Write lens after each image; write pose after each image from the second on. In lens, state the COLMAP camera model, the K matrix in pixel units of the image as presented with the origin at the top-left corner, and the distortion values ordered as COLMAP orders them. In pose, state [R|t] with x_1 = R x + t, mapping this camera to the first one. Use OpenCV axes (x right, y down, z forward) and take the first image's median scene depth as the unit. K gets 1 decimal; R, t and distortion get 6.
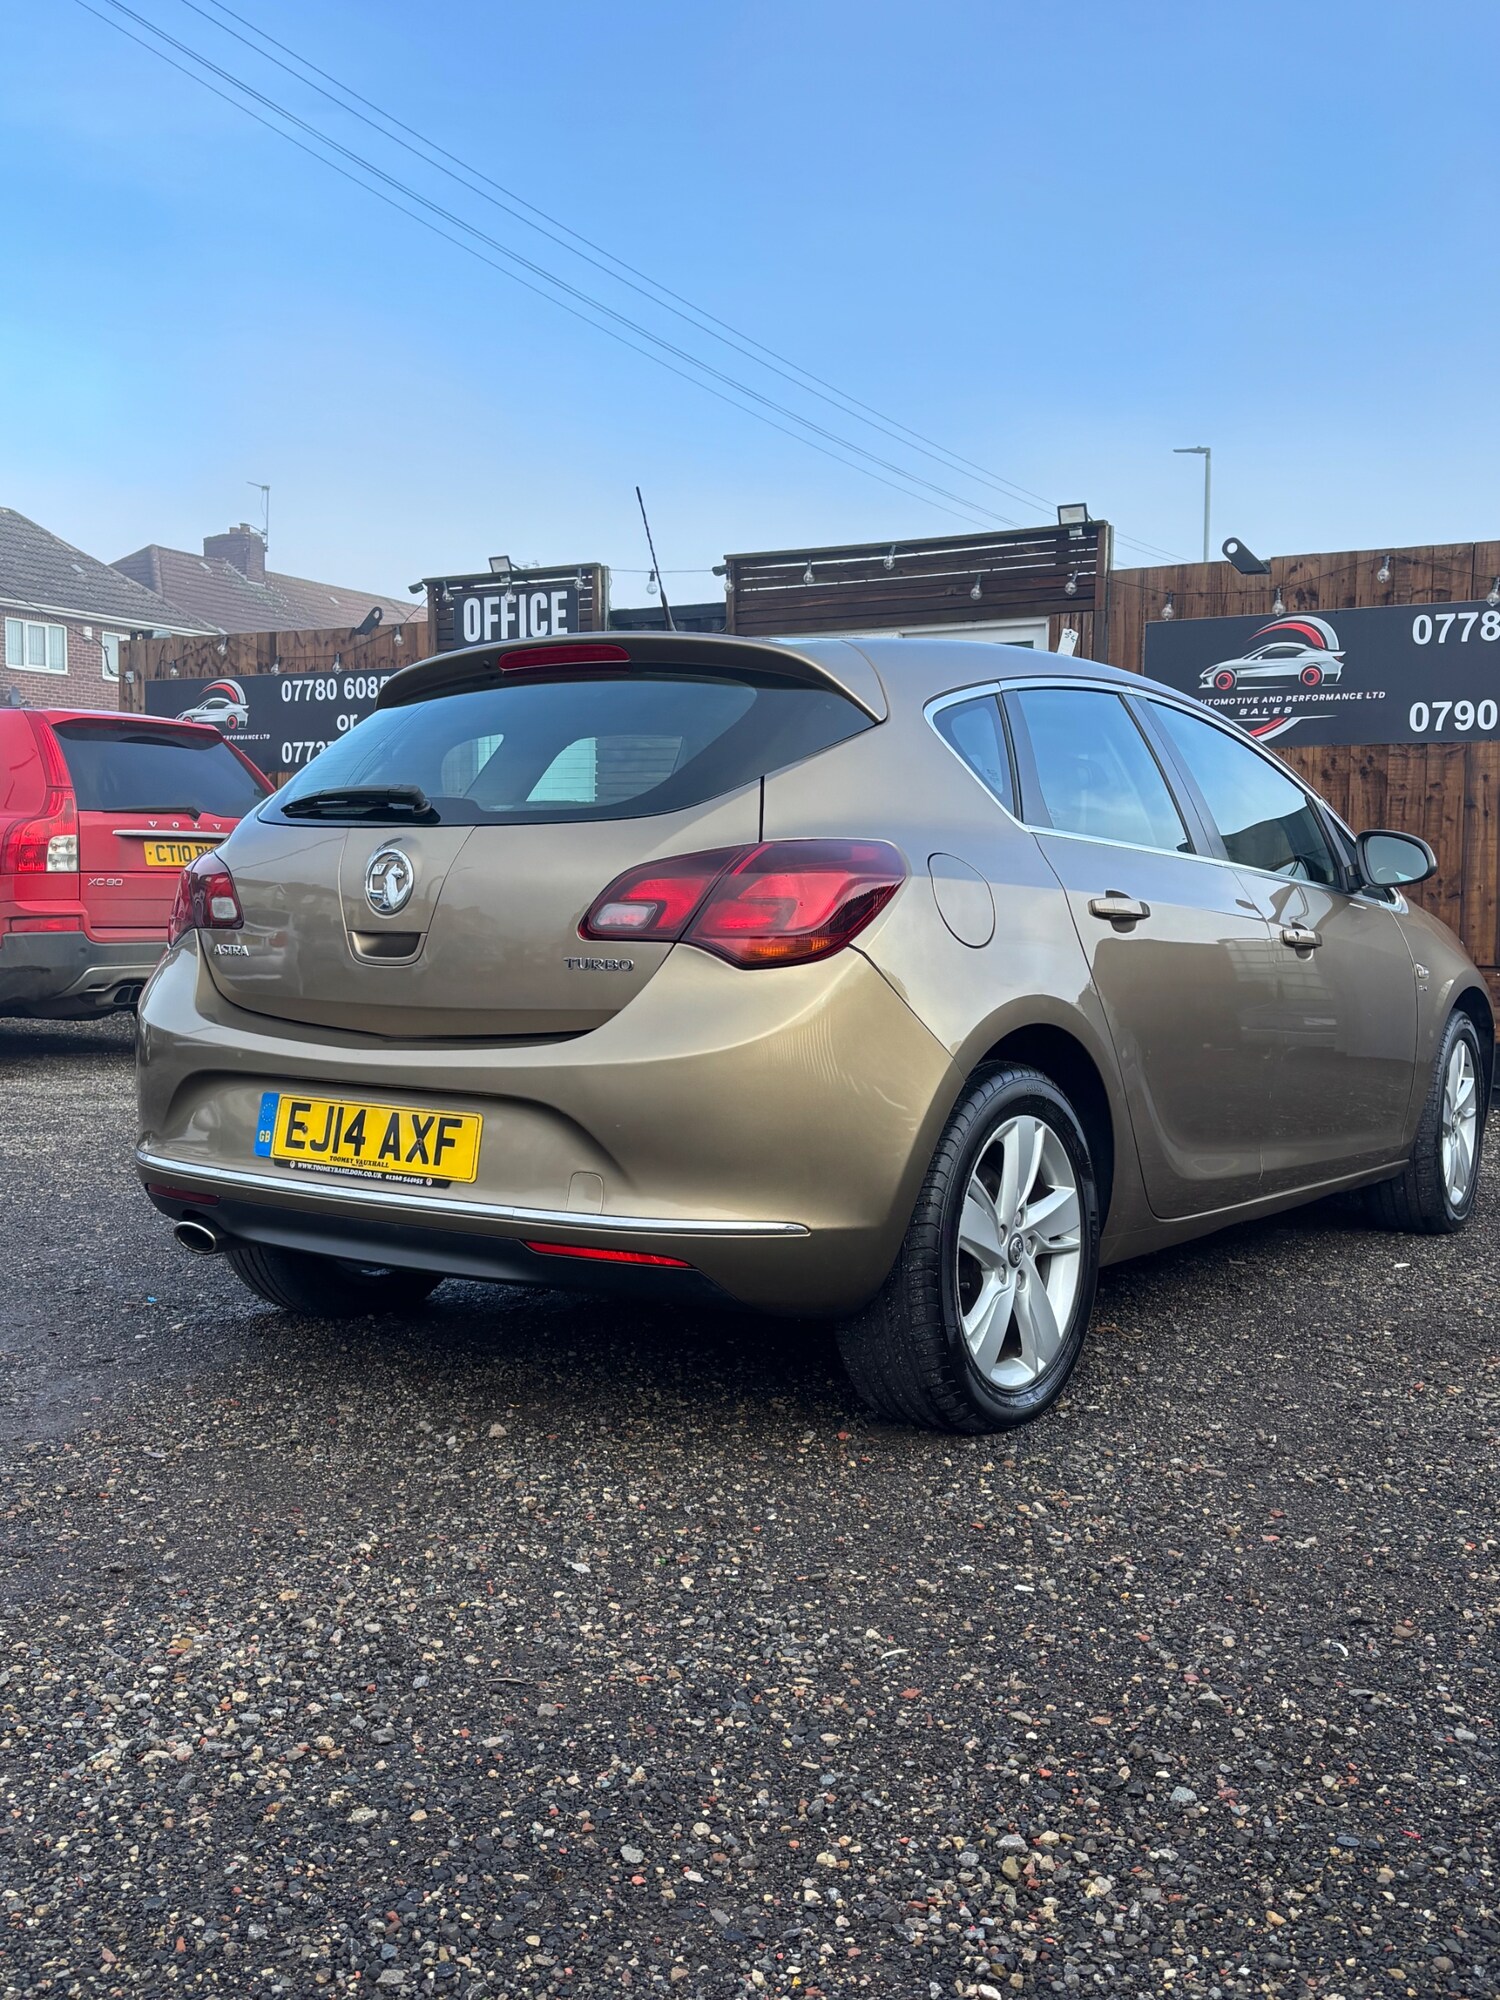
lens RADIAL K [[1973.6, 0, 748.7], [0, 1973.6, 1005.9], [0, 0, 1]] dist [0.034125, 0.000000]
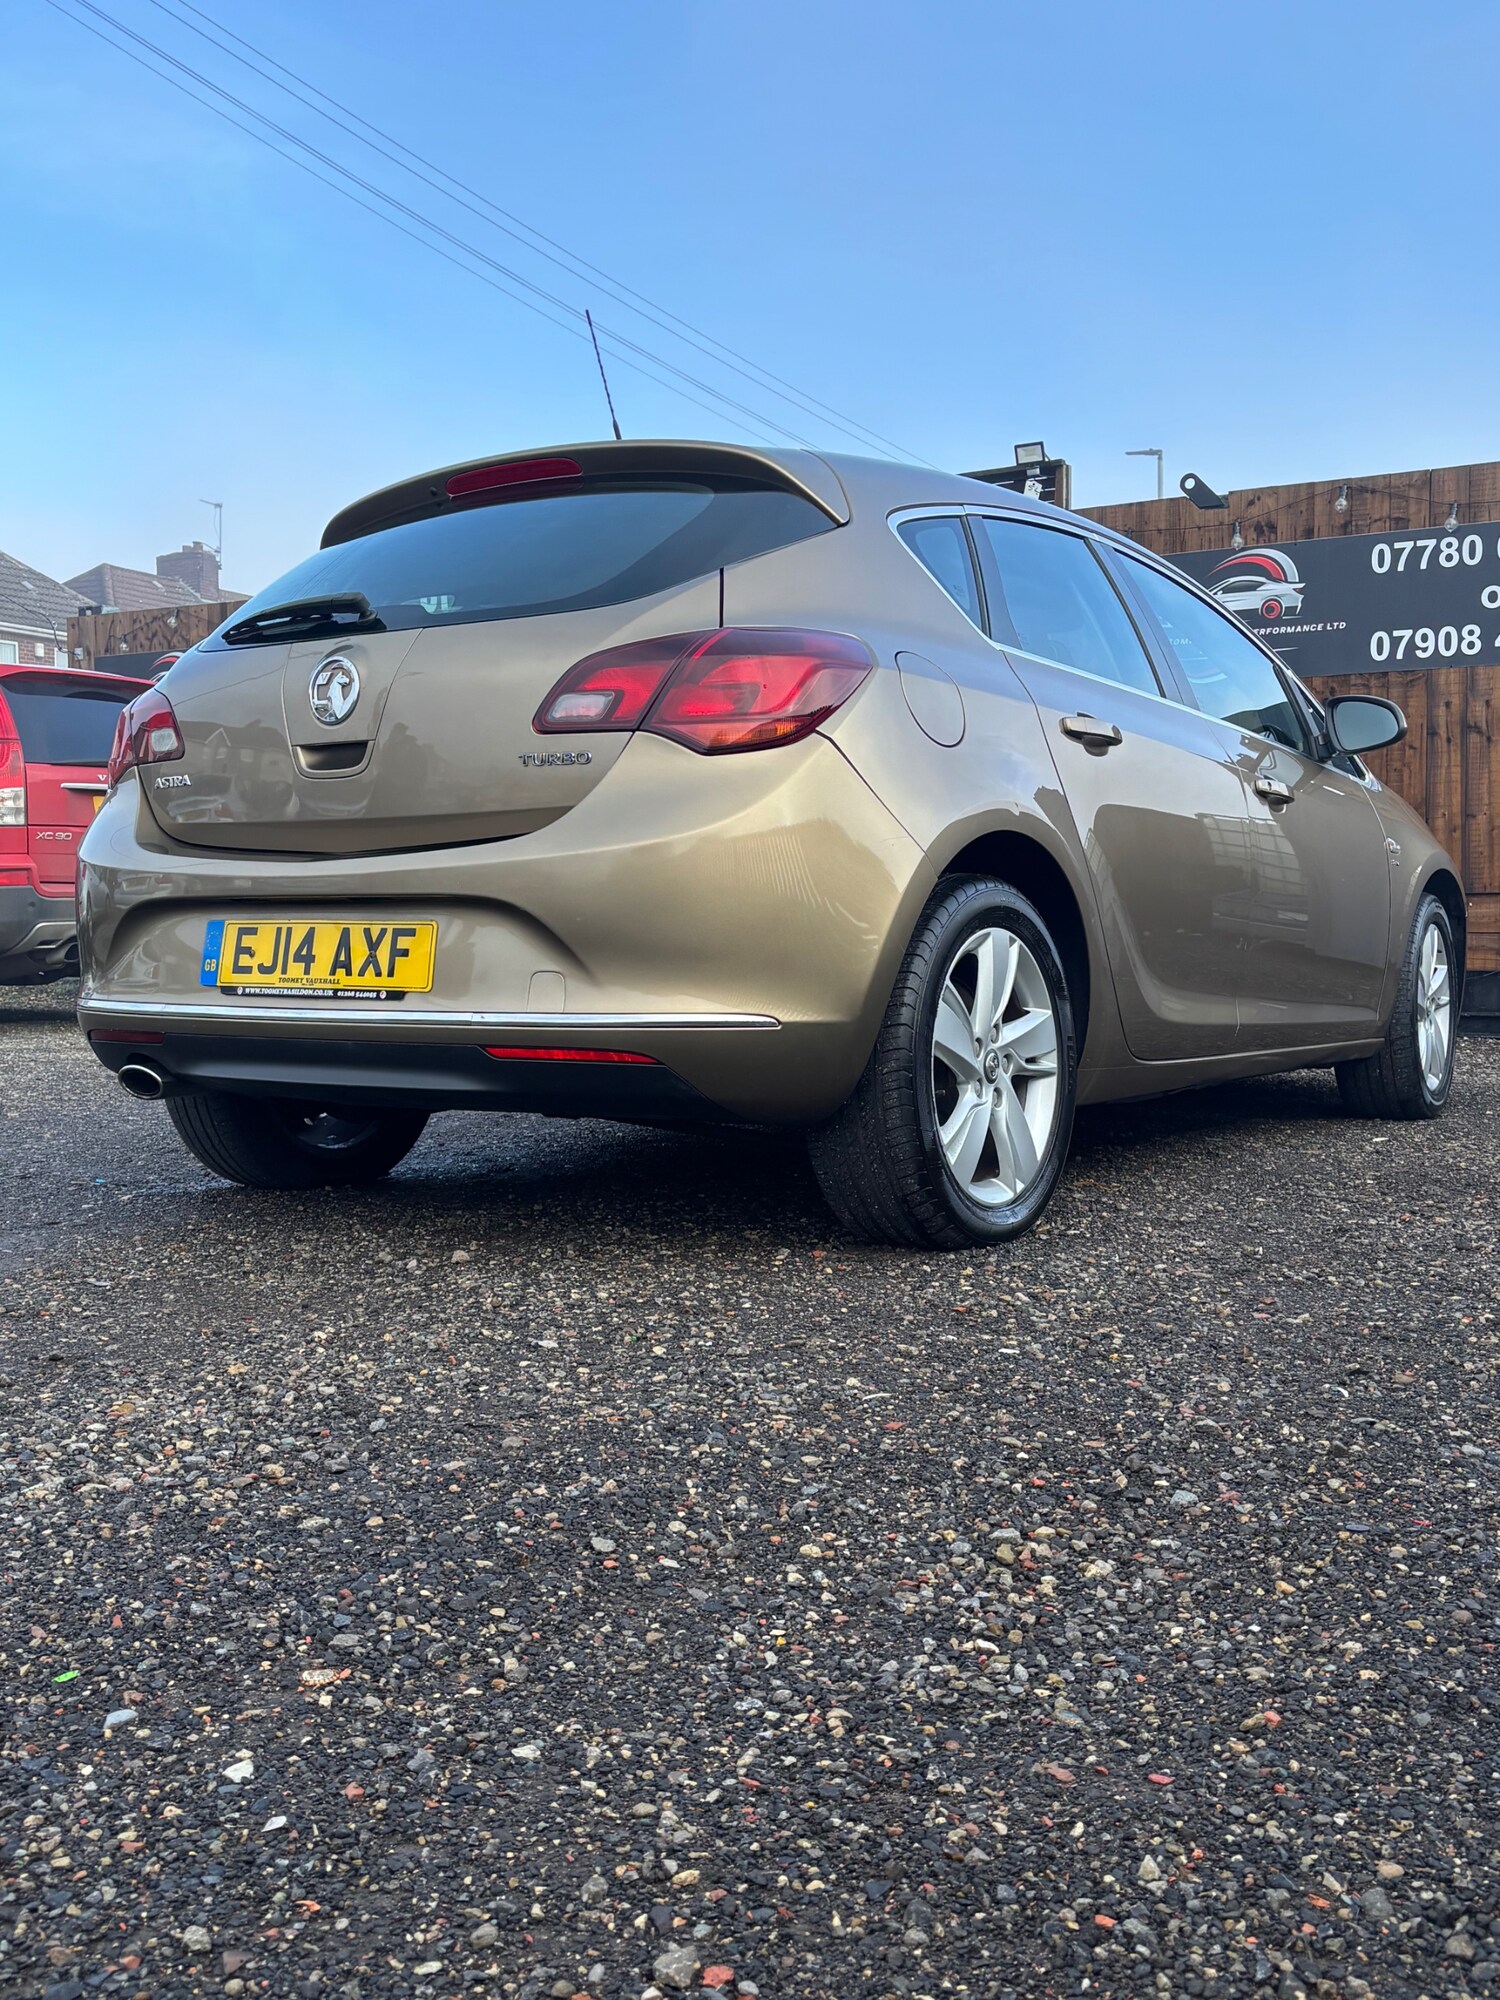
lens RADIAL K [[1973.6, 0, 763.7], [0, 1973.6, 1006.2], [0, 0, 1]] dist [0.034125, 0.000000]
pose [[0.999494, -0.019458, 0.025149, -0.000811], [0.019734, 0.999747, -0.010779, 0.101545], [-0.024933, 0.011270, 0.999626, 0.032835]]
